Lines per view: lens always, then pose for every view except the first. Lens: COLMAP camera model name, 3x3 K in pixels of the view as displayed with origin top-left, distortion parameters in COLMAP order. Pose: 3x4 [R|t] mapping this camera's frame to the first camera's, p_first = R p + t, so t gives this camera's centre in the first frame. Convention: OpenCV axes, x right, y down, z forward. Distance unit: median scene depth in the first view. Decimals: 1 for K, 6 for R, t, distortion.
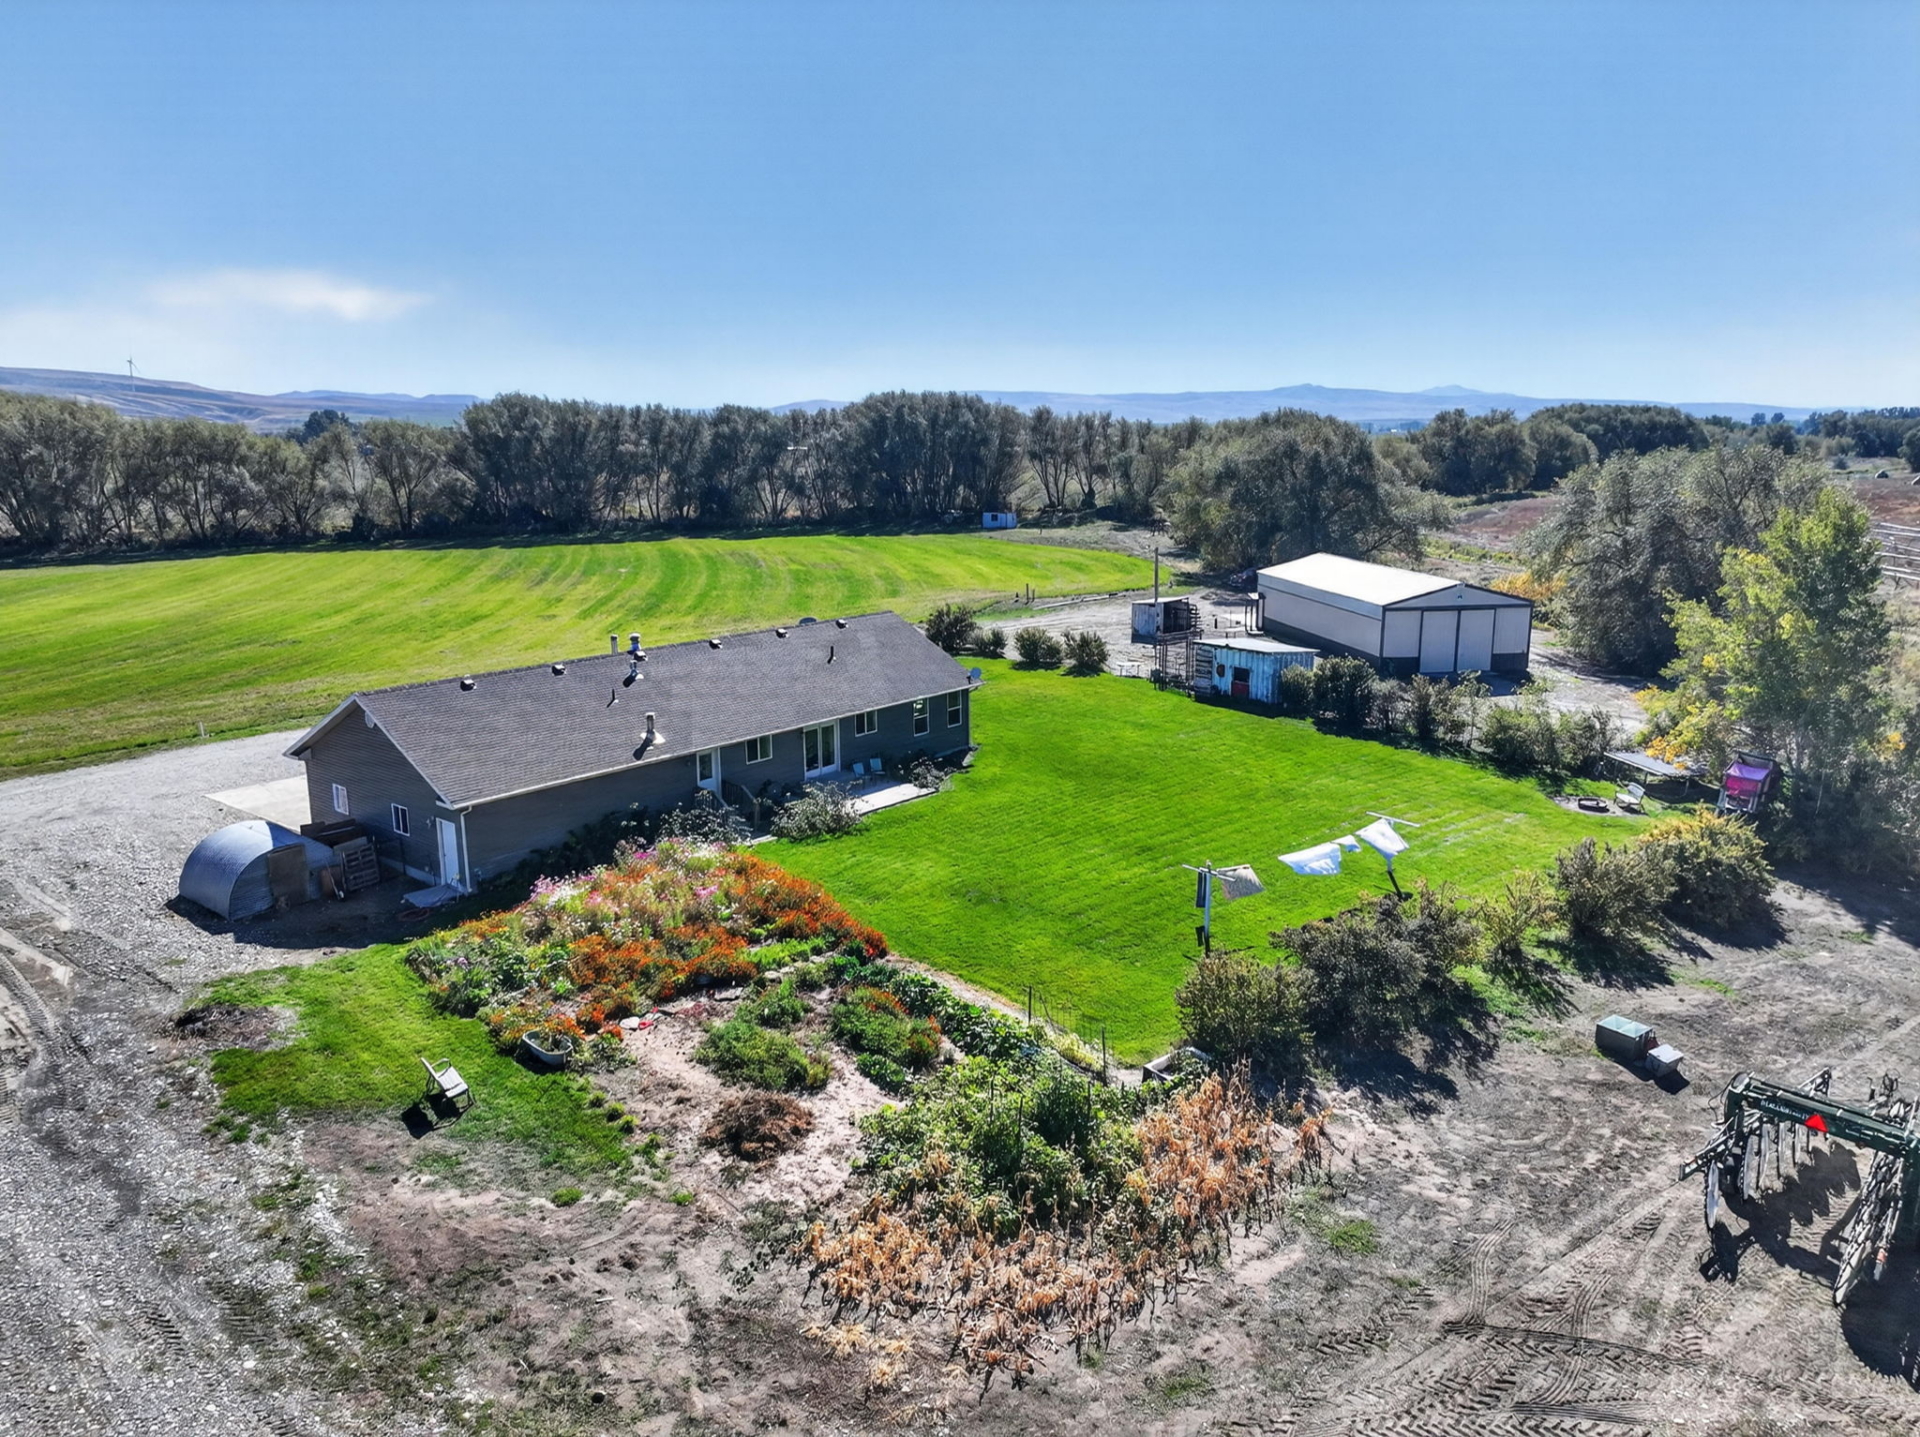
lens RADIAL K [[1347.7, 0, 960.4], [0, 1347.7, 717.7], [0, 0, 1]] dist [0.002521, 0.012454]
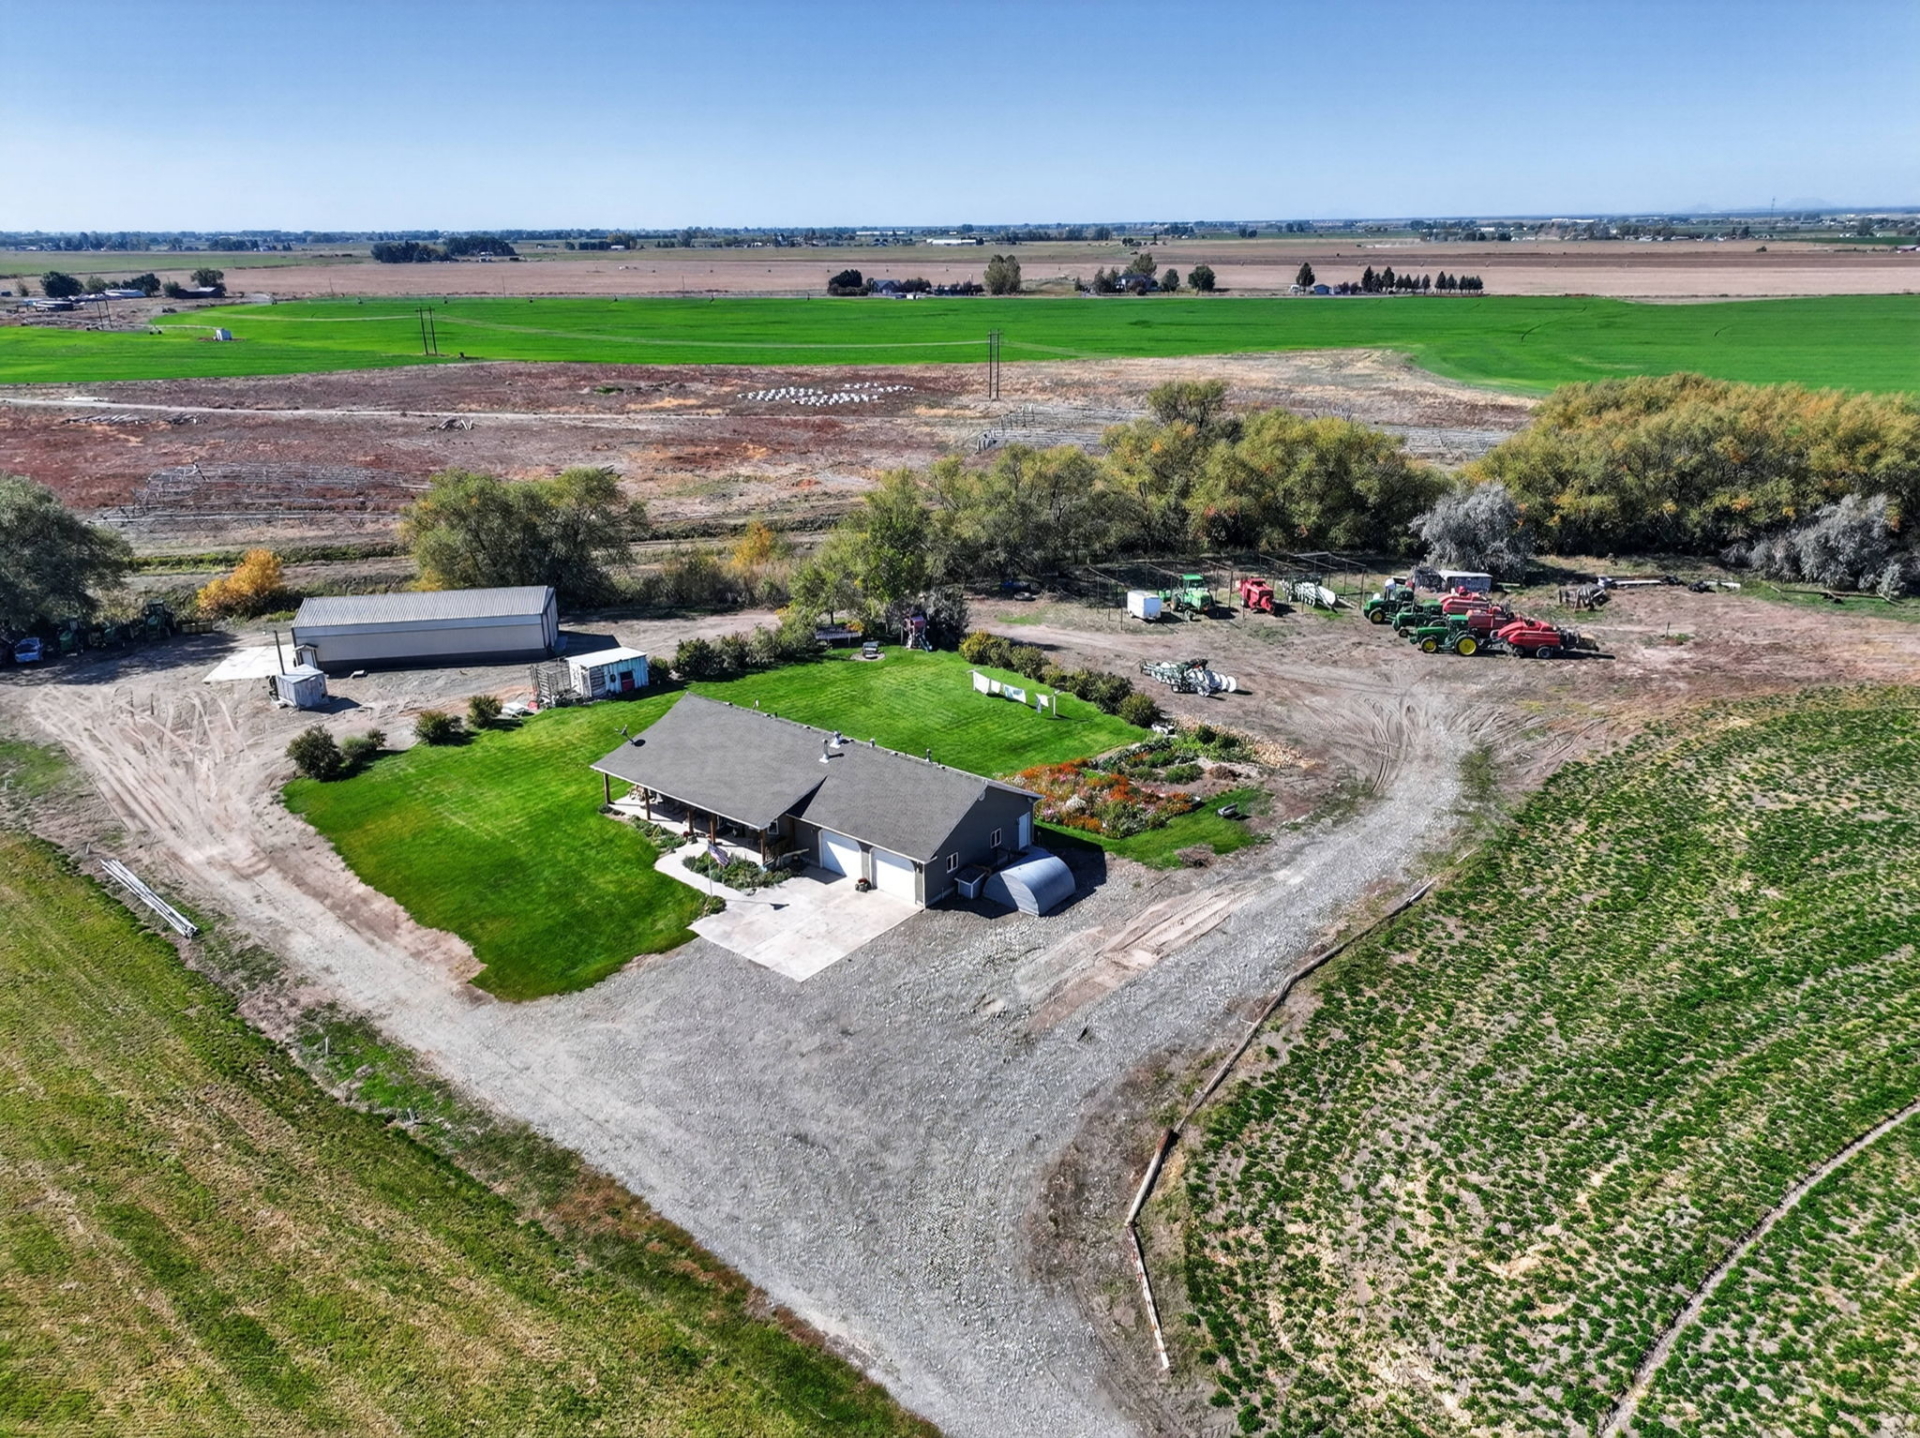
lens RADIAL K [[1347.7, 0, 963.9], [0, 1347.7, 707.8], [0, 0, 1]] dist [0.002521, 0.012454]
pose [[-0.023895, -0.328715, 0.944127, -2.330659], [0.217524, 0.920060, 0.325841, -0.768528], [-0.975762, 0.213156, 0.049518, 1.047563]]
